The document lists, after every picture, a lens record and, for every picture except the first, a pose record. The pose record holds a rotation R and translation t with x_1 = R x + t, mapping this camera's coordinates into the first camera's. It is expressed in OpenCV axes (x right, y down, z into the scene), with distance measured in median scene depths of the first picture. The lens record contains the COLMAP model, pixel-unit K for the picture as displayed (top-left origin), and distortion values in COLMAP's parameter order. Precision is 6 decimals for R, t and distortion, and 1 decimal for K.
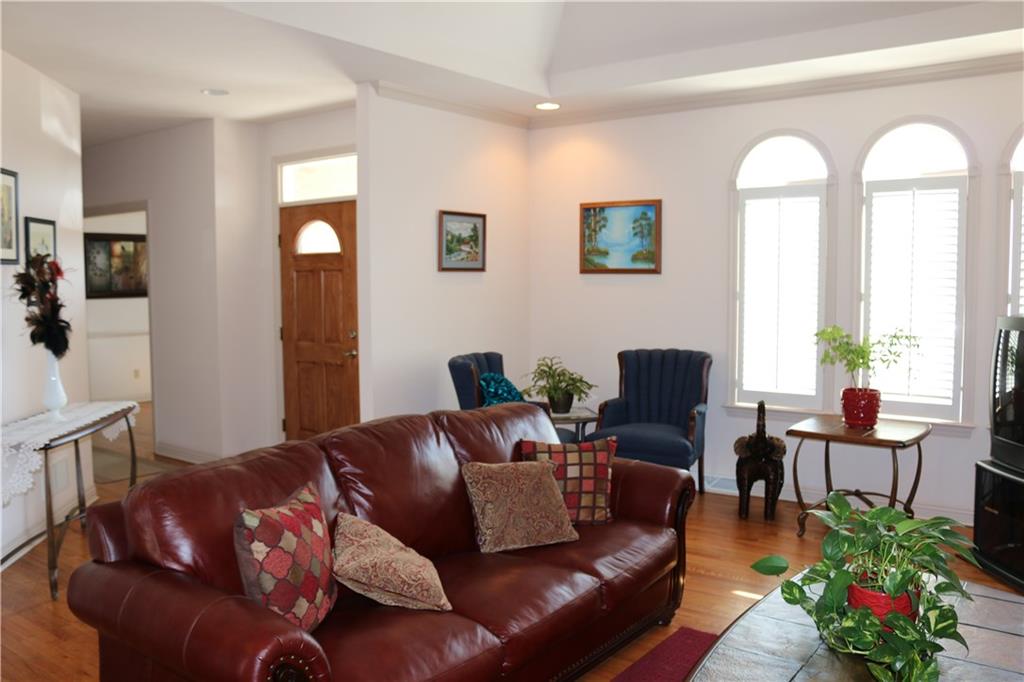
lens RADIAL K [[859.3, 0, 512.1], [0, 859.3, 342.1], [0, 0, 1]] dist [-0.005358, -0.003702]
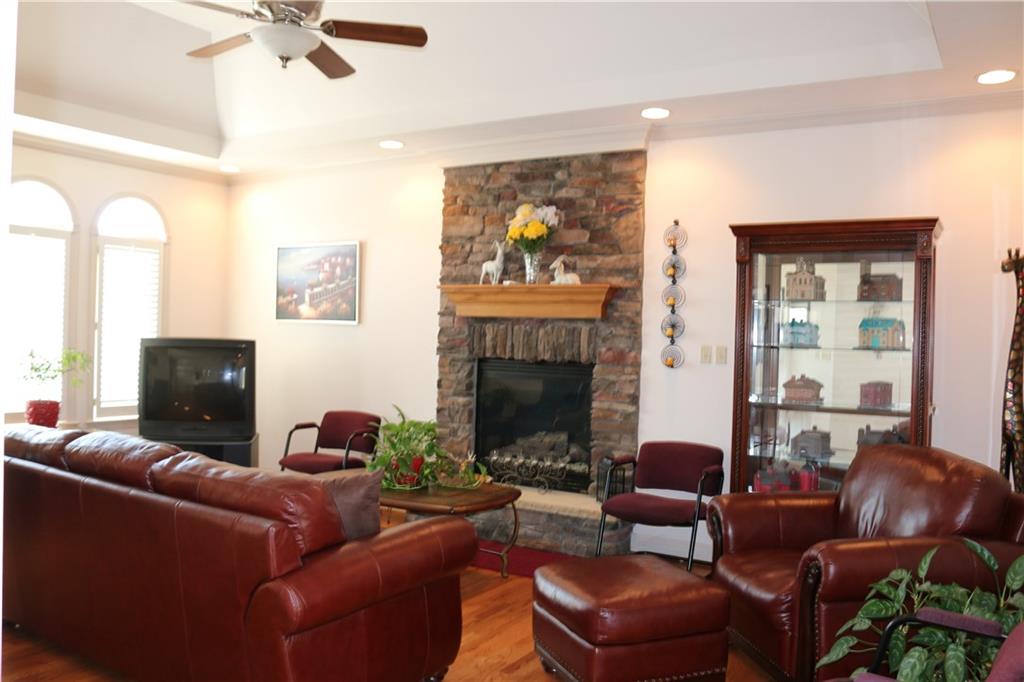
lens RADIAL K [[859.3, 0, 512.0], [0, 859.3, 340.6], [0, 0, 1]] dist [-0.005358, -0.003702]
pose [[-0.109229, -0.011239, 0.993953, -0.910408], [0.025947, 0.999563, 0.014154, -0.035092], [-0.993678, 0.027336, -0.108890, 0.545566]]
